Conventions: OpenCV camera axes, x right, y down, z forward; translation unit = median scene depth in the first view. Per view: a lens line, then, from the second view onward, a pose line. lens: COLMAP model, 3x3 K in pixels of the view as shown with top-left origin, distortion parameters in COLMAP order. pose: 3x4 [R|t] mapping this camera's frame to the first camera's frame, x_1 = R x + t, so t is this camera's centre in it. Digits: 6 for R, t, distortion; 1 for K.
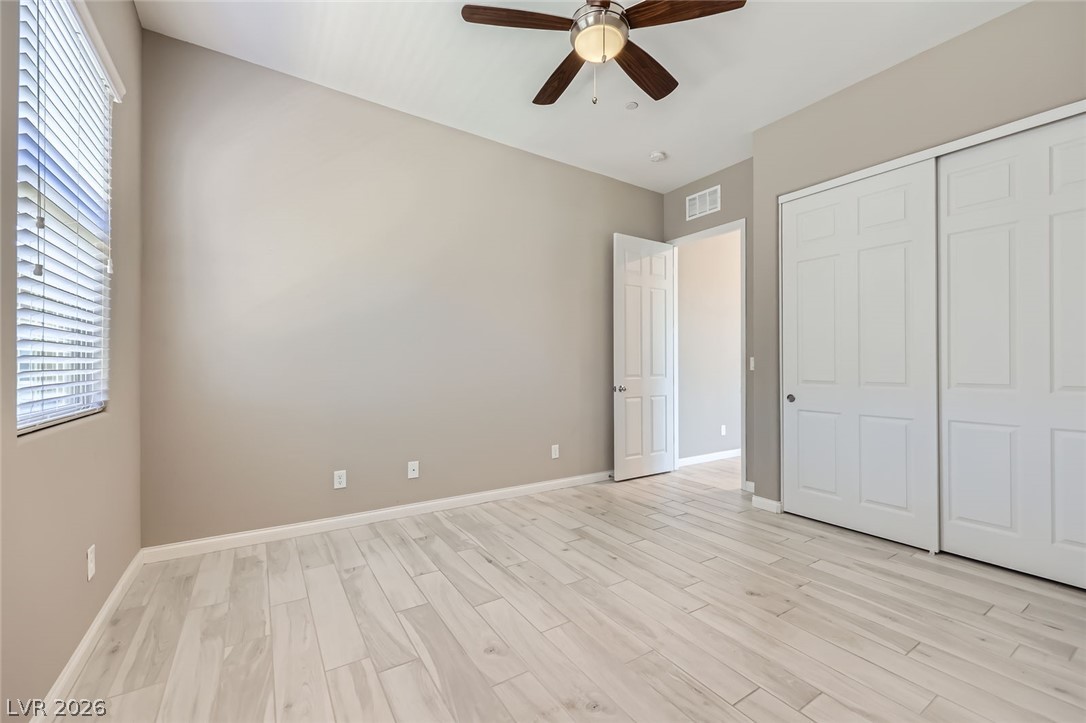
lens RADIAL K [[440.1, 0, 536.2], [0, 440.1, 364.0], [0, 0, 1]] dist [0.000561, 0.000263]
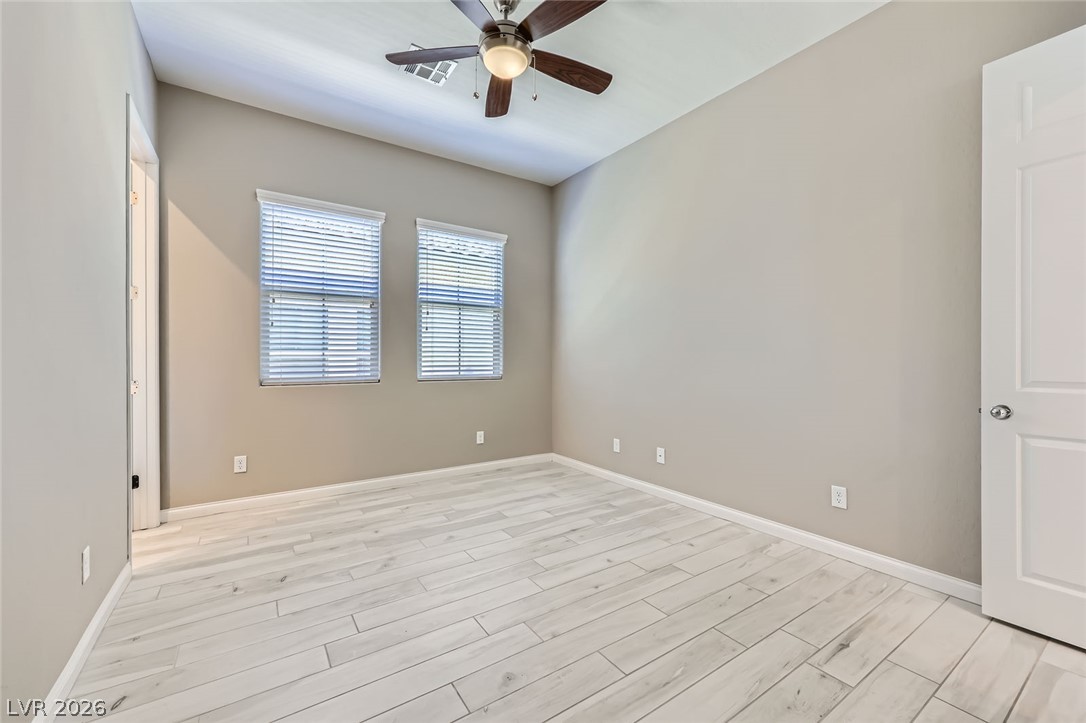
lens RADIAL K [[440.1, 0, 536.5], [0, 440.1, 363.3], [0, 0, 1]] dist [0.000561, 0.000263]
pose [[0.015078, 0.007094, -0.999861, 1.028427], [0.005017, 0.999962, 0.007171, 0.010334], [0.999874, -0.005124, 0.015042, 0.893959]]
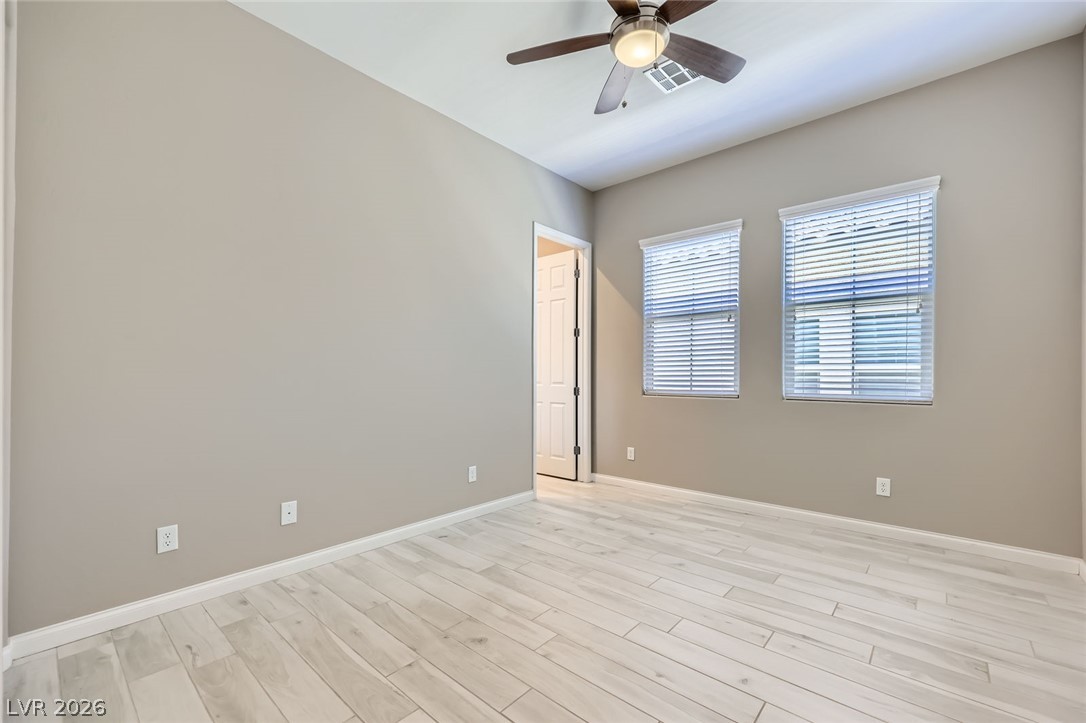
lens RADIAL K [[440.1, 0, 538.3], [0, 440.1, 381.6], [0, 0, 1]] dist [0.000561, 0.000263]
pose [[-0.962420, 0.005944, -0.271501, 0.526792], [0.002691, 0.999920, 0.012353, 0.009502], [0.271552, 0.011158, -0.962359, 1.590024]]
